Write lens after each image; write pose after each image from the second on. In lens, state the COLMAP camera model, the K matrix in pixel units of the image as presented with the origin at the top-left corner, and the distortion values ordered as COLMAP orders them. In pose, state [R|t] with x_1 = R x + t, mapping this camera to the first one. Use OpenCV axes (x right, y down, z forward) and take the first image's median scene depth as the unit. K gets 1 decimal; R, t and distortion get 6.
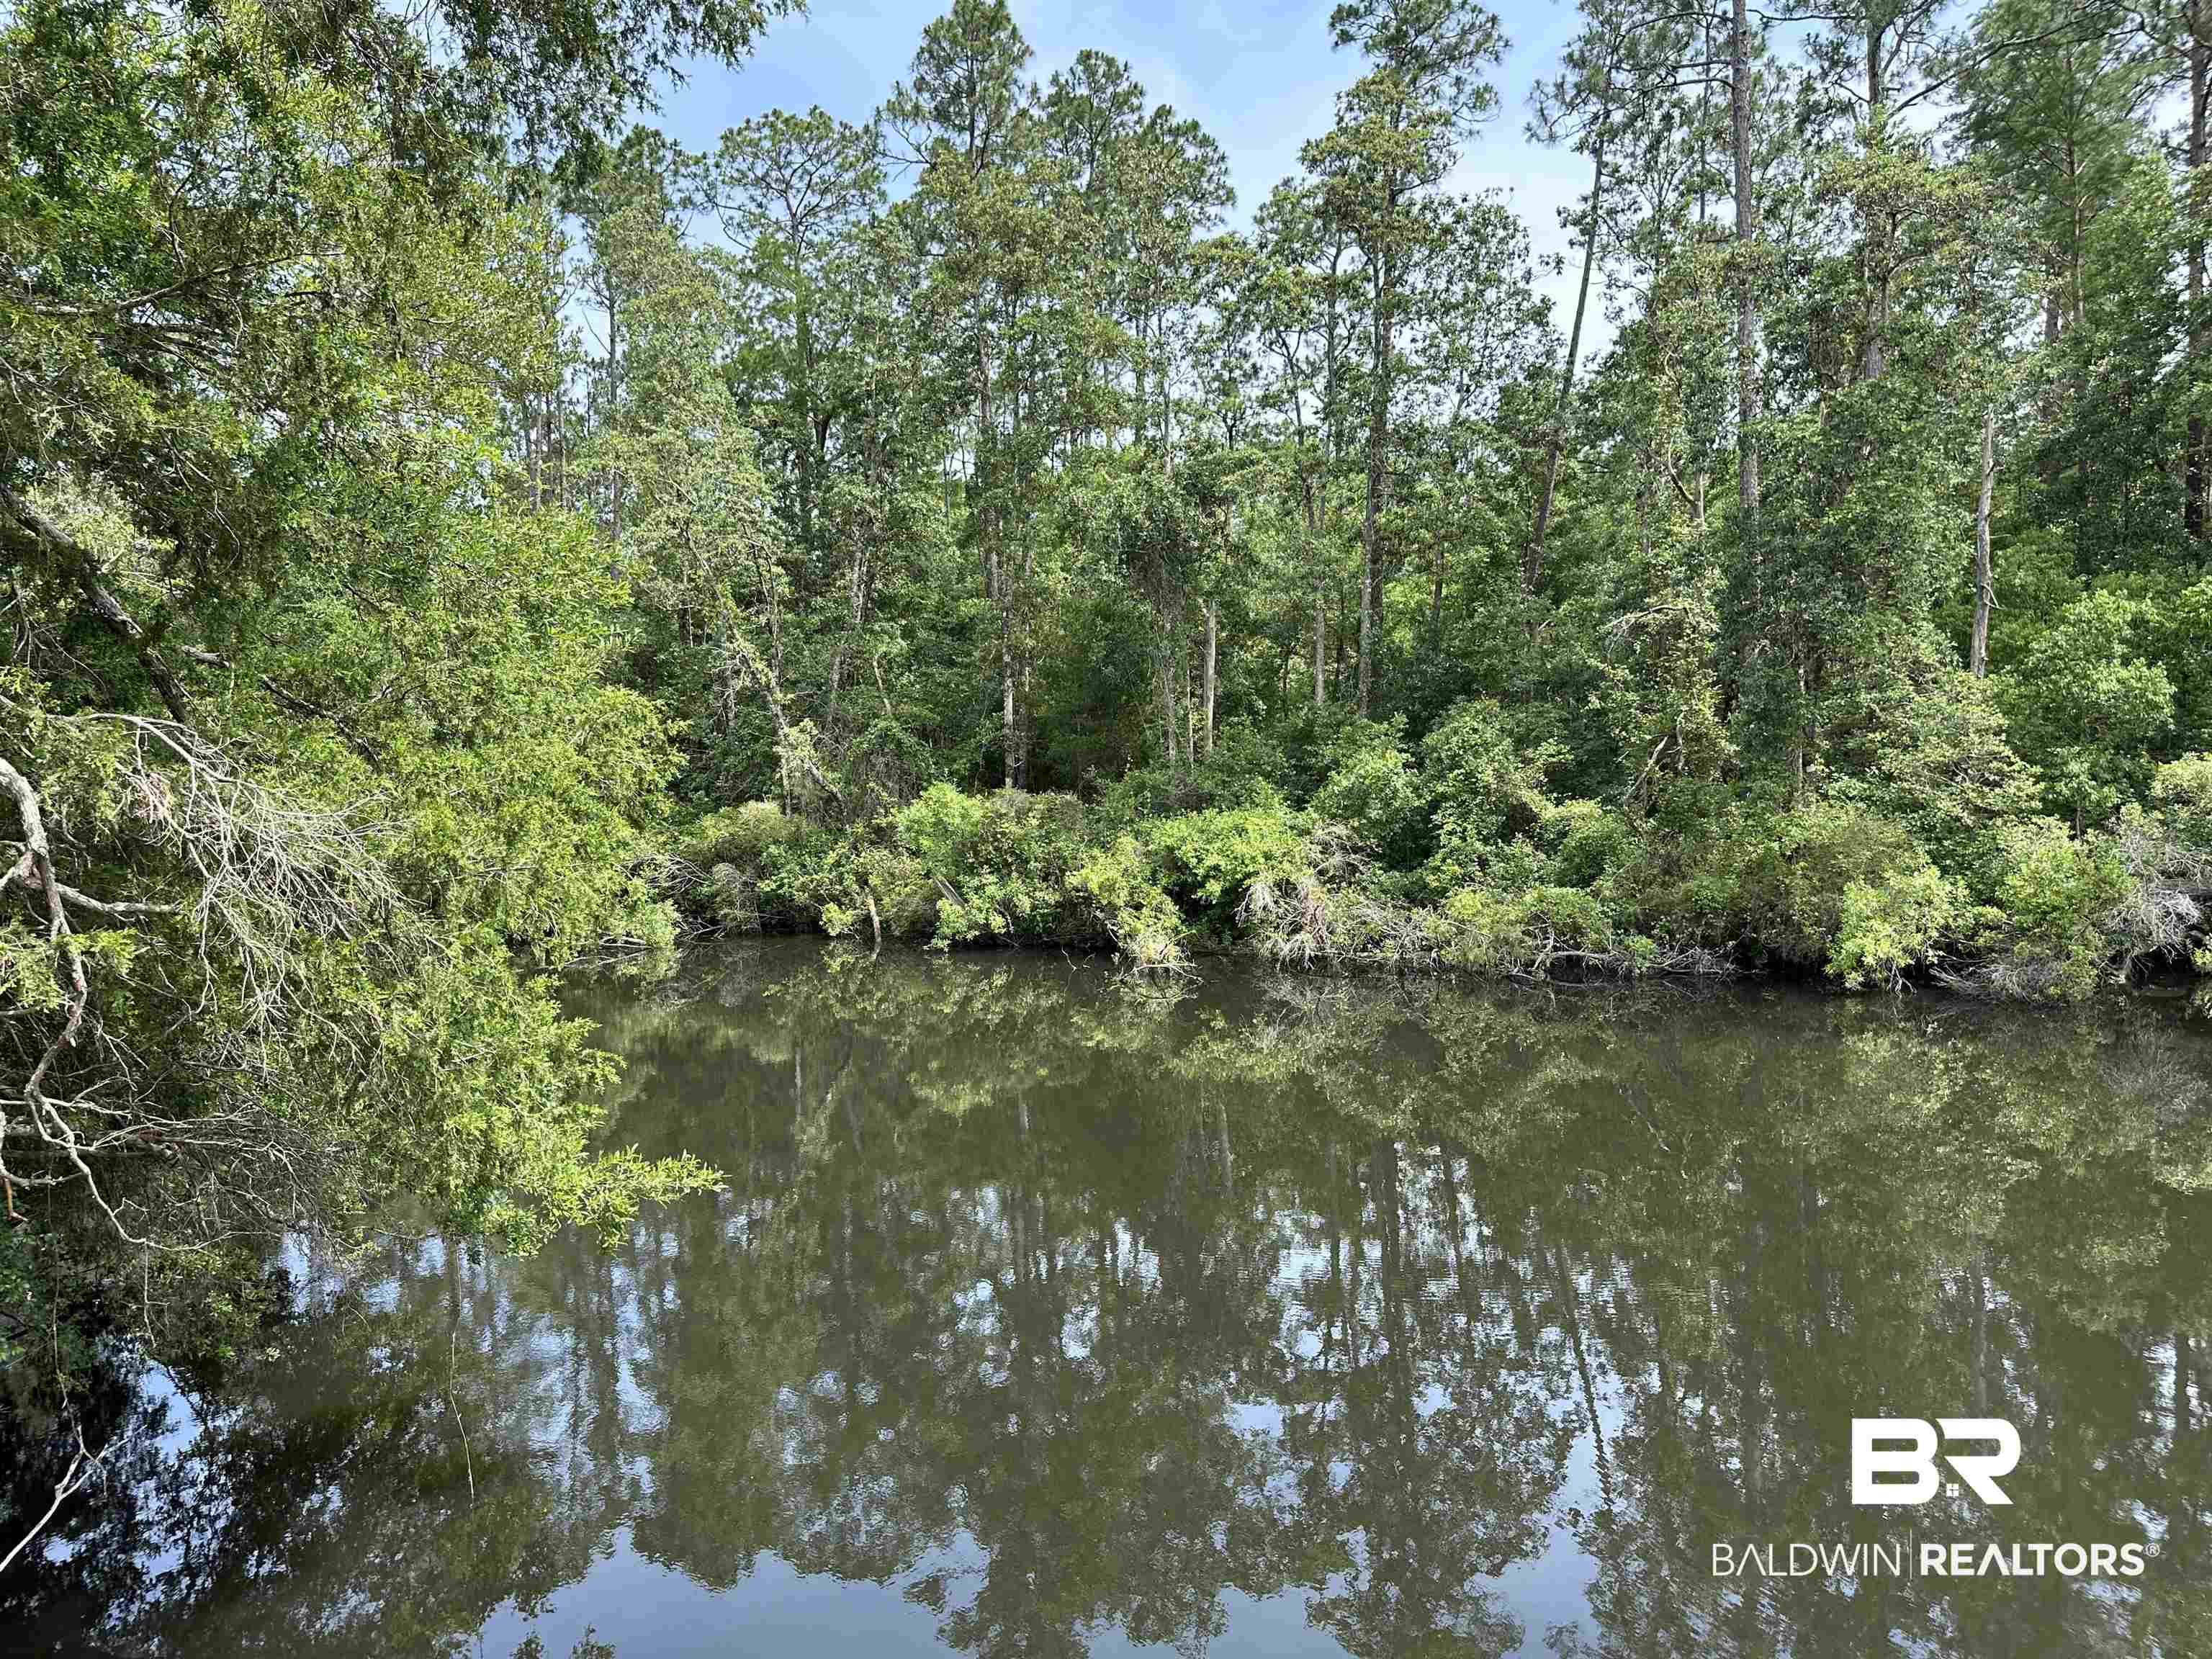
lens RADIAL K [[1529.2, 0, 1106.0], [0, 1529.2, 829.5], [0, 0, 1]] dist [0.179194, -0.206015]
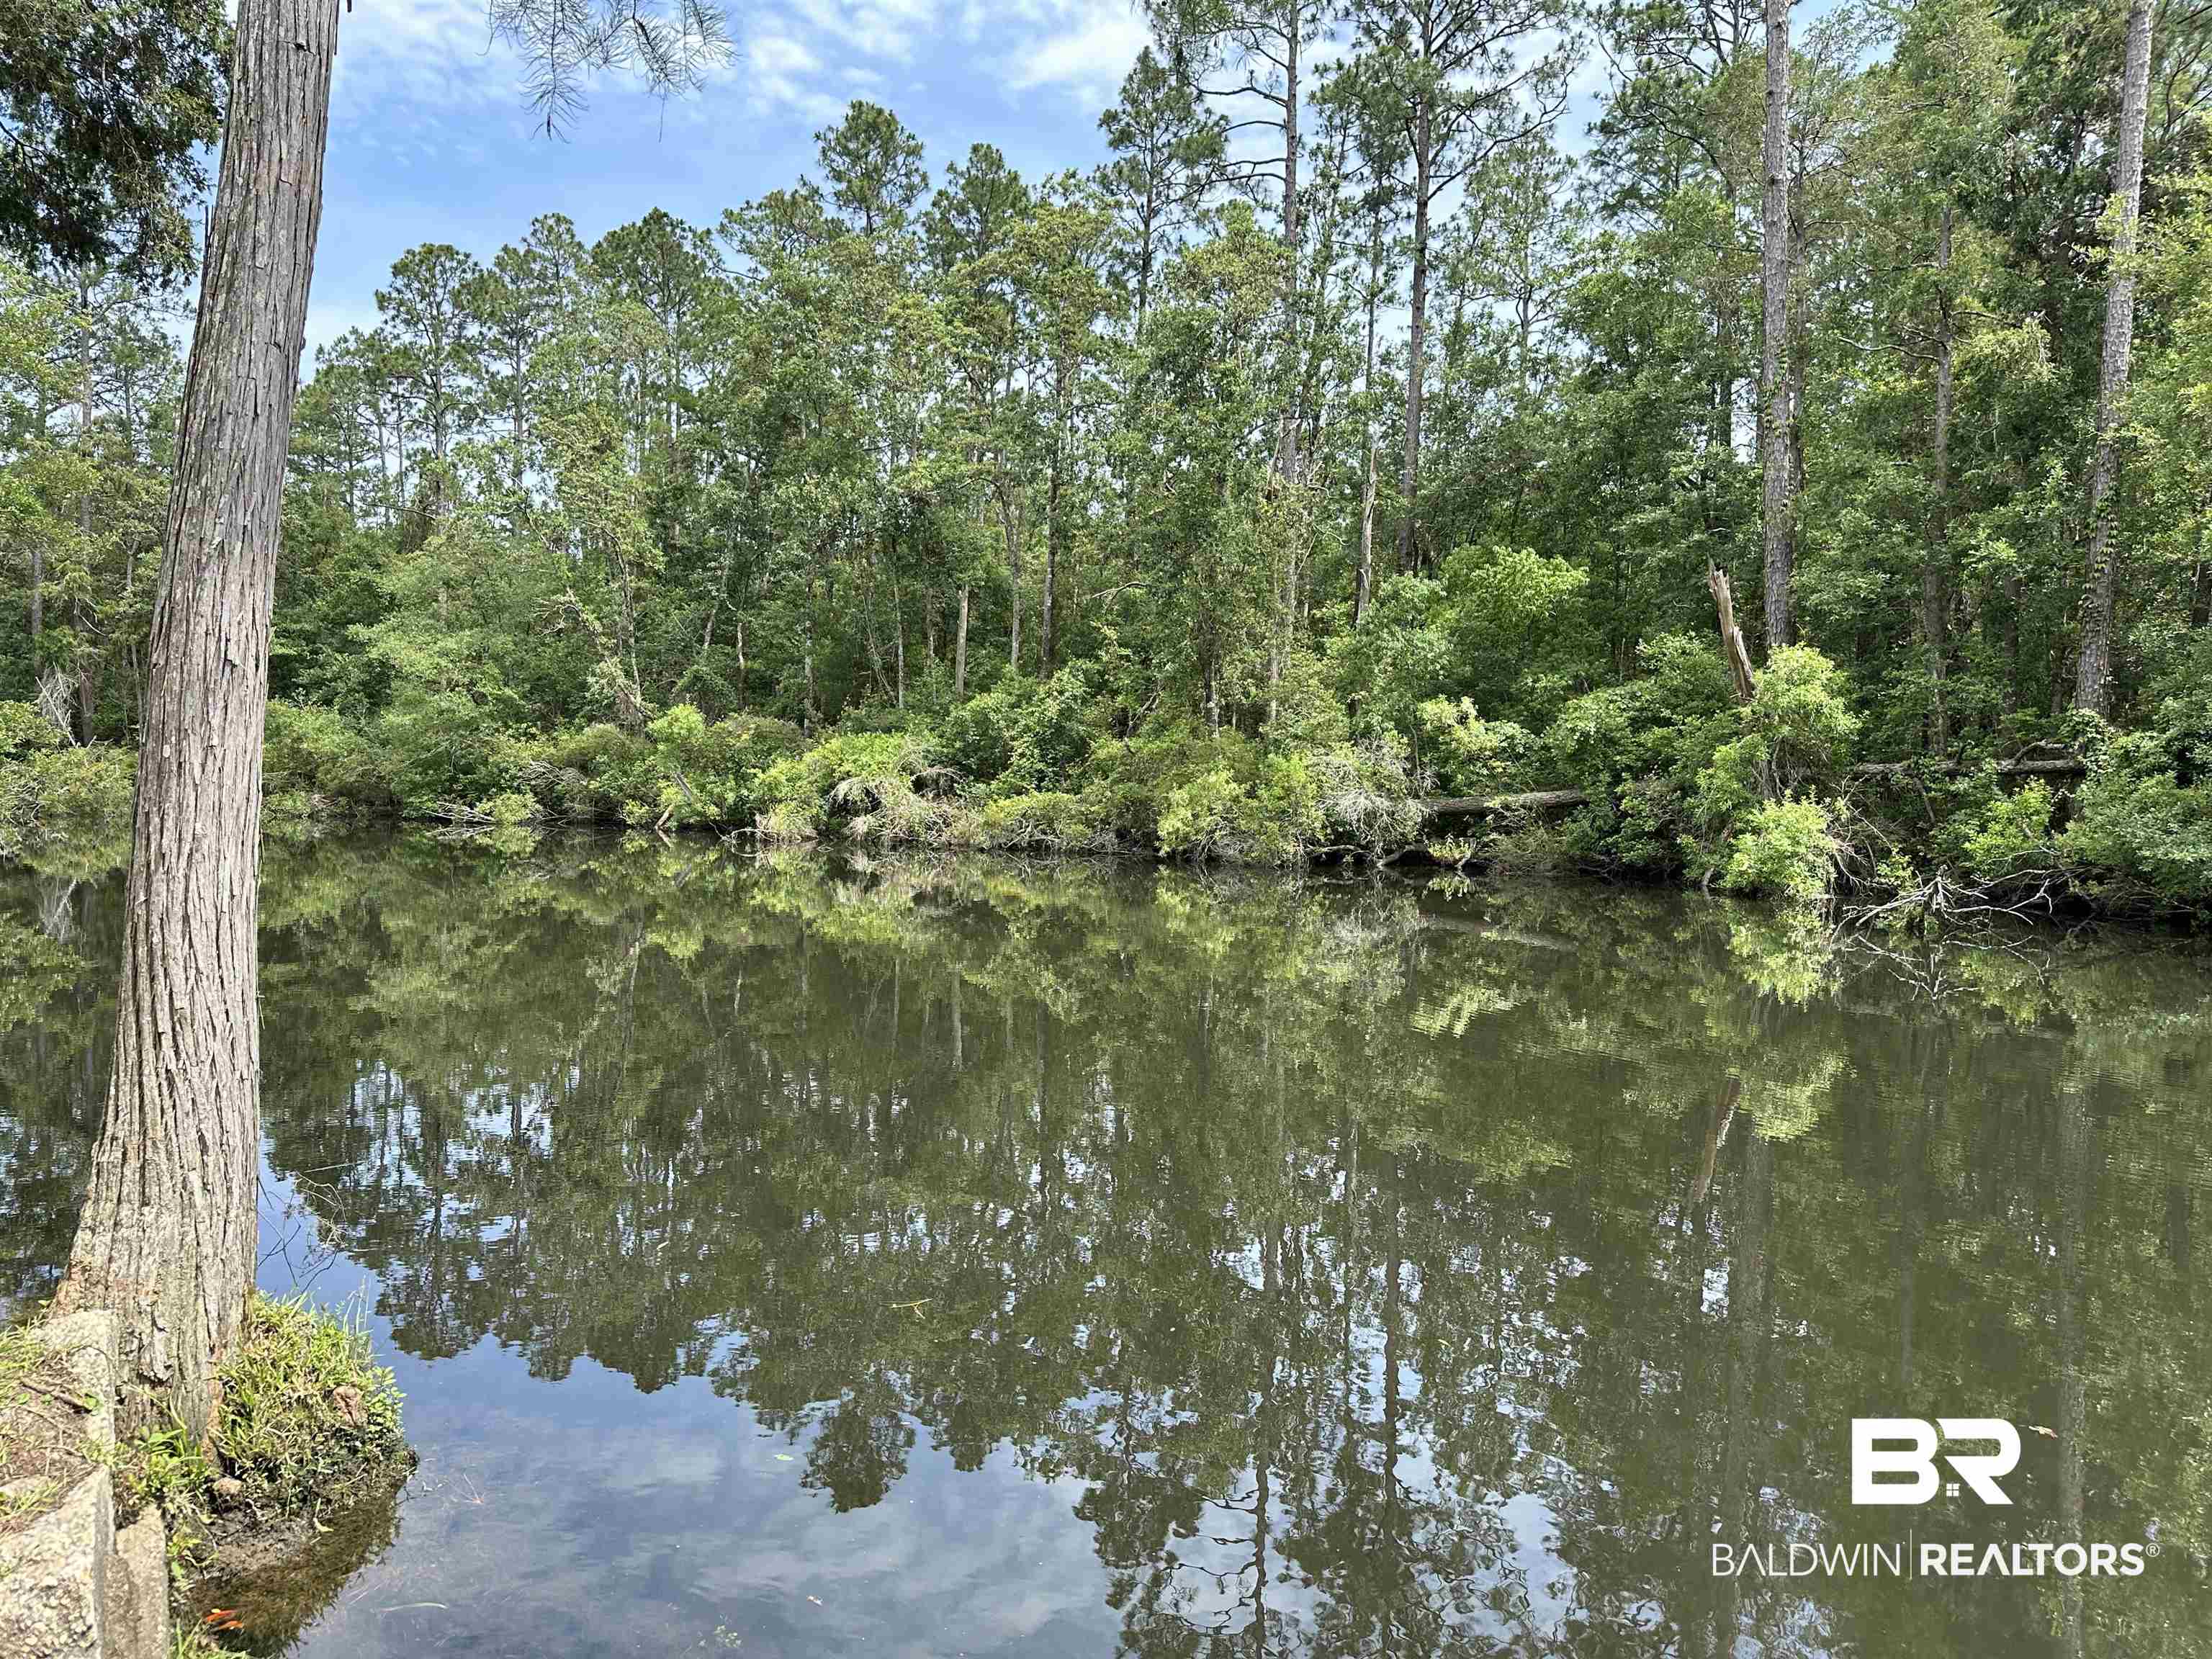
lens RADIAL K [[1529.2, 0, 1106.0], [0, 1529.2, 829.5], [0, 0, 1]] dist [0.179194, -0.206015]
pose [[0.979461, 0.063255, -0.191456, 0.462944], [-0.069289, 0.997284, -0.024983, 0.077937], [0.189356, 0.037735, 0.981183, -0.203055]]
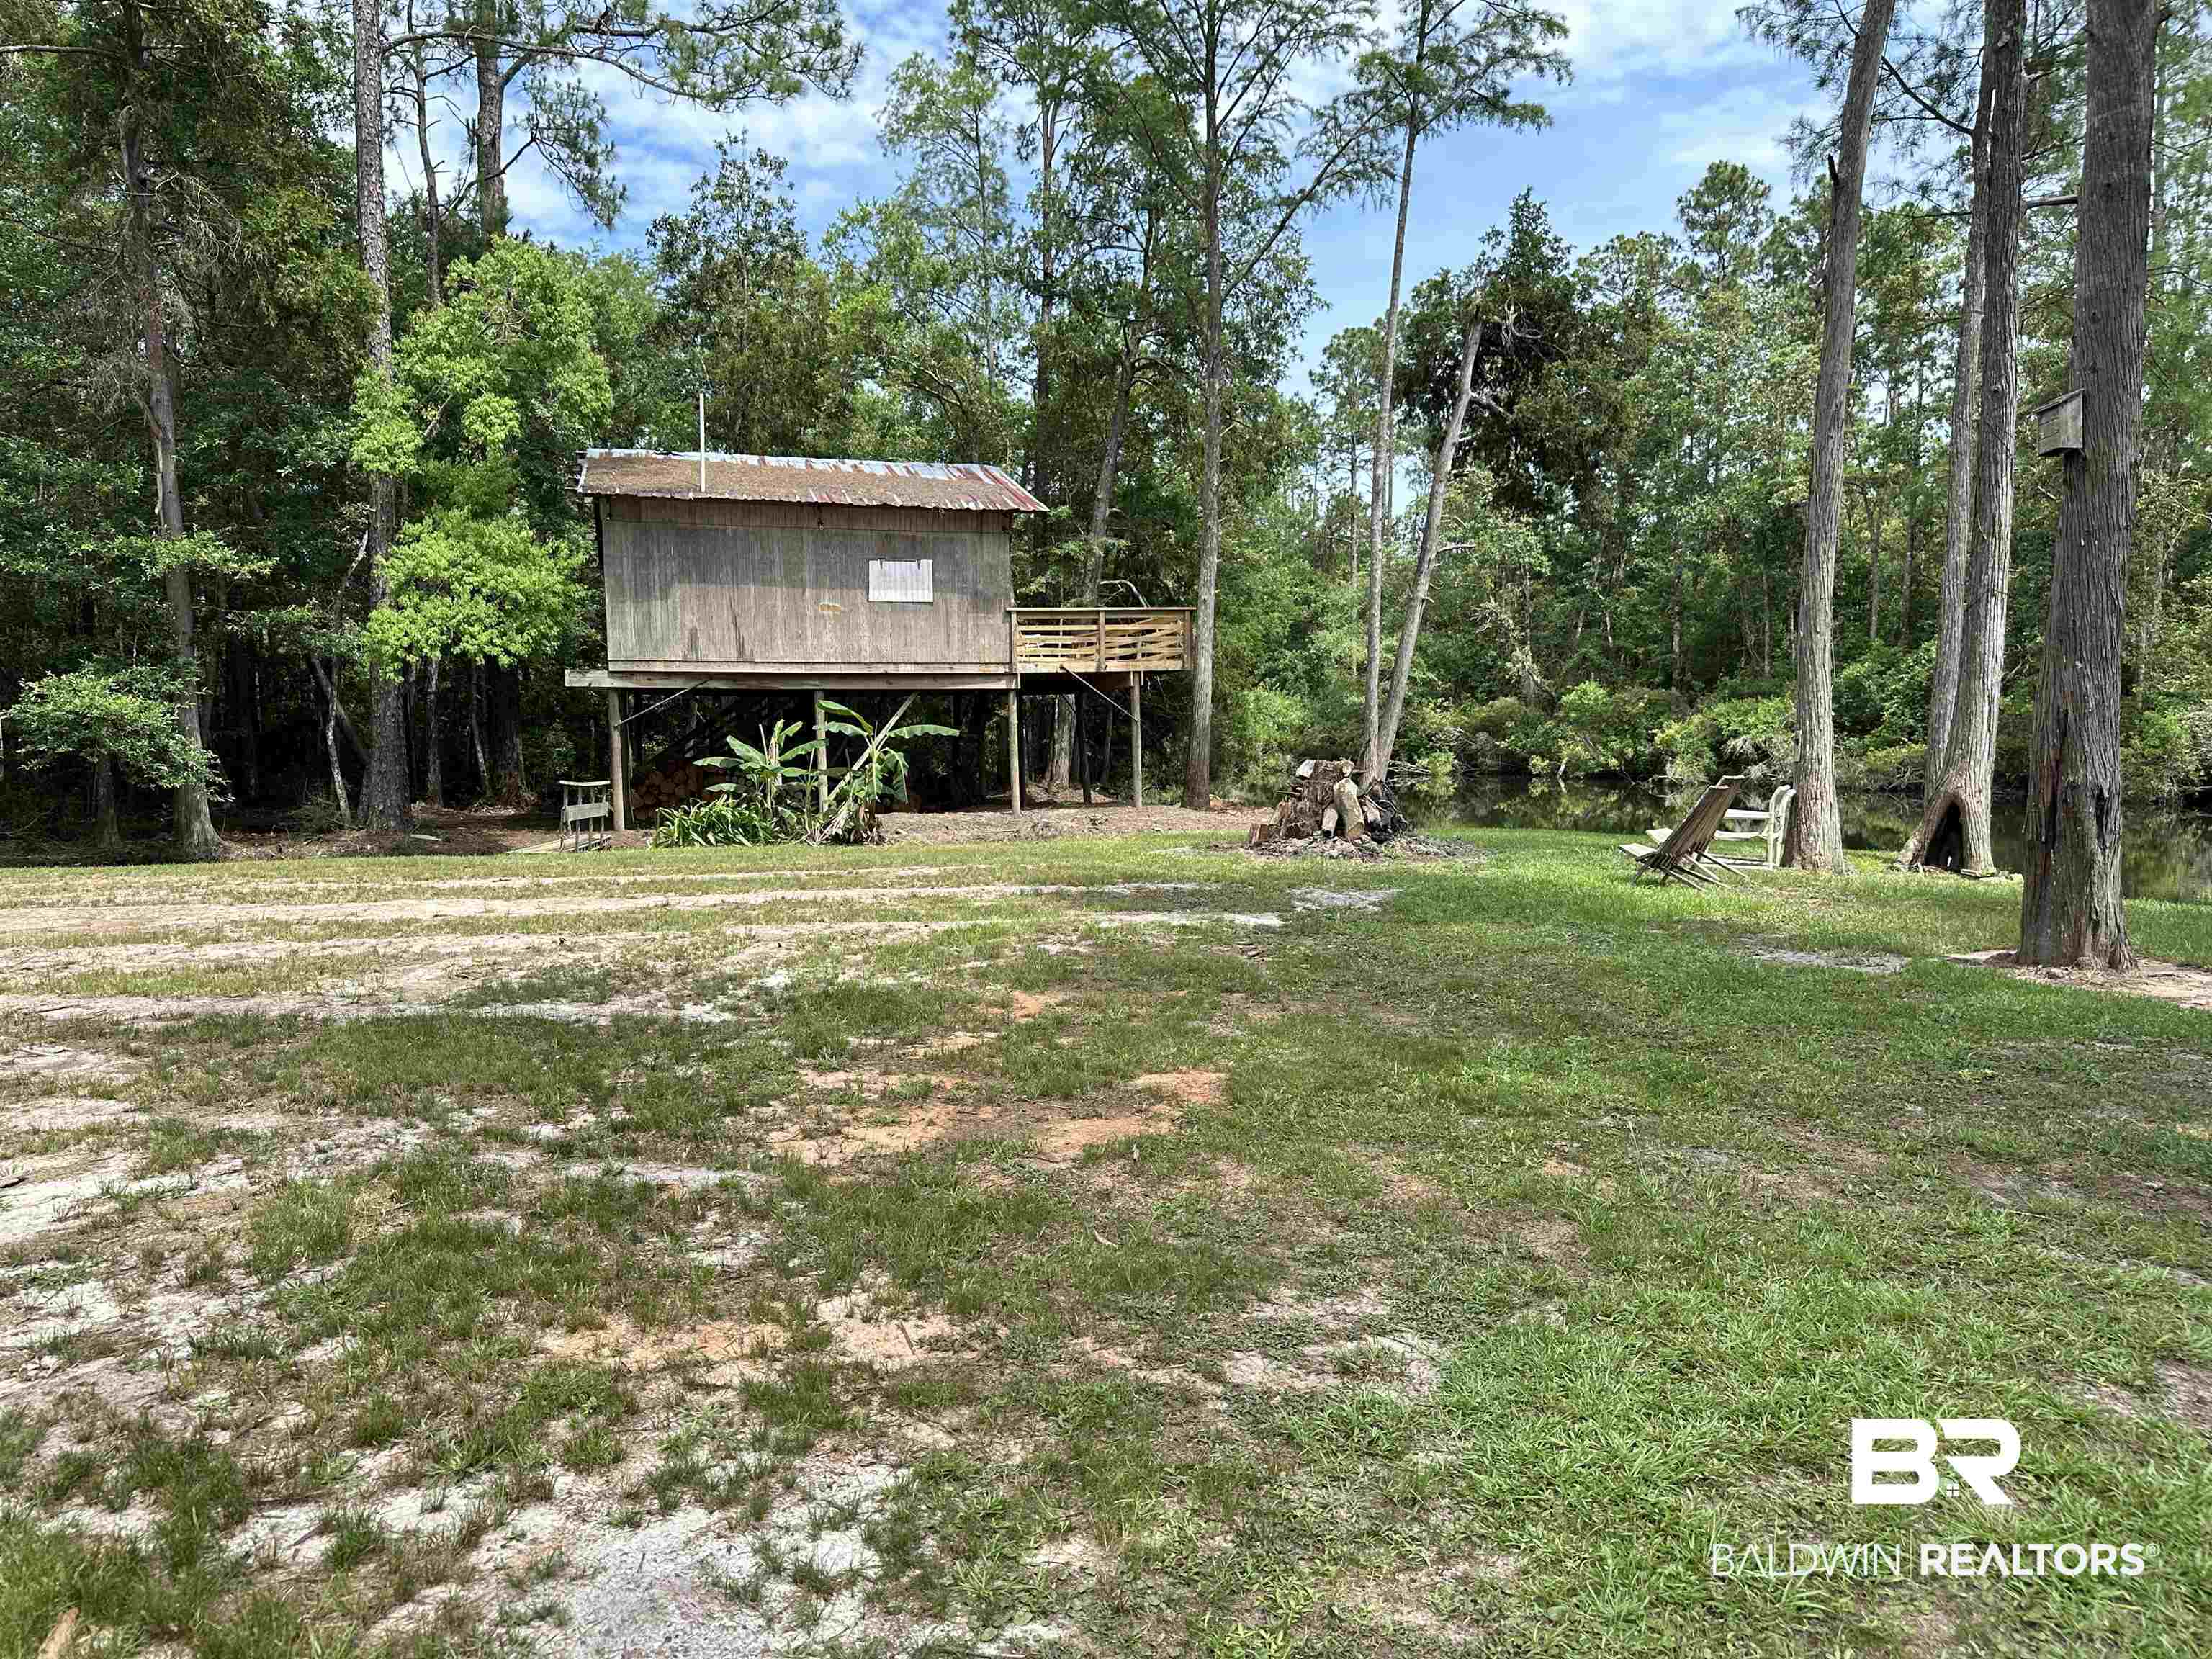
lens RADIAL K [[1574.2, 0, 1098.0], [0, 1574.2, 830.3], [0, 0, 1]] dist [0.064197, -0.075365]
pose [[0.805049, 0.076143, -0.588302, 0.456769], [-0.068559, 0.997025, 0.035227, 0.101503], [0.589234, 0.011974, 0.807874, -0.670209]]
